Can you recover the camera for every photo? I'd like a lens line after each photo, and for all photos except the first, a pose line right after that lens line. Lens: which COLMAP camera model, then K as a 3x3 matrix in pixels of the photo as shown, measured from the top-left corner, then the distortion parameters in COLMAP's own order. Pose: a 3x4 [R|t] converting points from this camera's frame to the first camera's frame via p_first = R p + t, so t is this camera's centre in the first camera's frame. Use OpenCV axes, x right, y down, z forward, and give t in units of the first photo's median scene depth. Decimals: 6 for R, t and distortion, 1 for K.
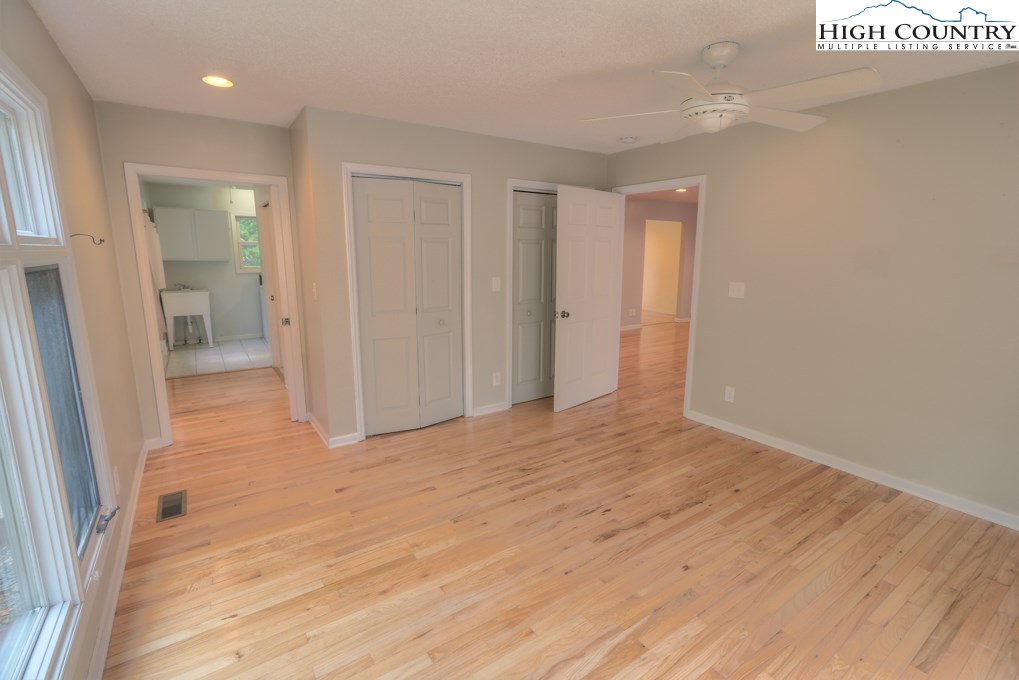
lens RADIAL K [[468.5, 0, 513.8], [0, 468.5, 337.8], [0, 0, 1]] dist [-0.041665, 0.030615]
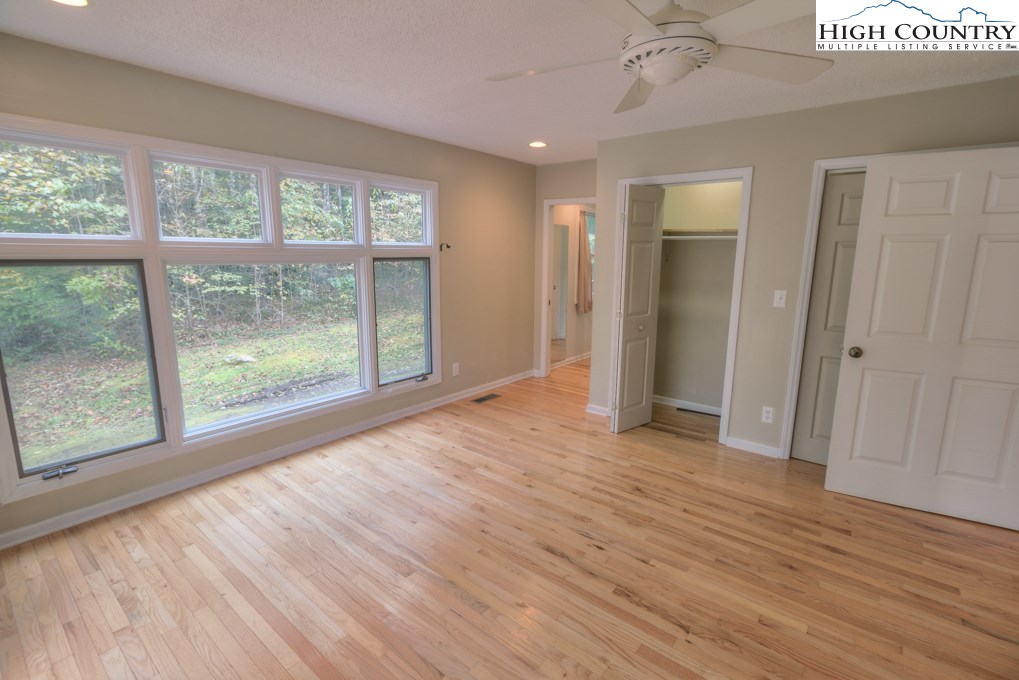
lens RADIAL K [[468.5, 0, 513.8], [0, 468.5, 337.8], [0, 0, 1]] dist [-0.041665, 0.030615]
pose [[0.283404, 0.170761, -0.943675, 0.823916], [-0.184366, 0.975365, 0.121127, -0.085108], [0.941112, 0.139654, 0.307905, 0.463955]]
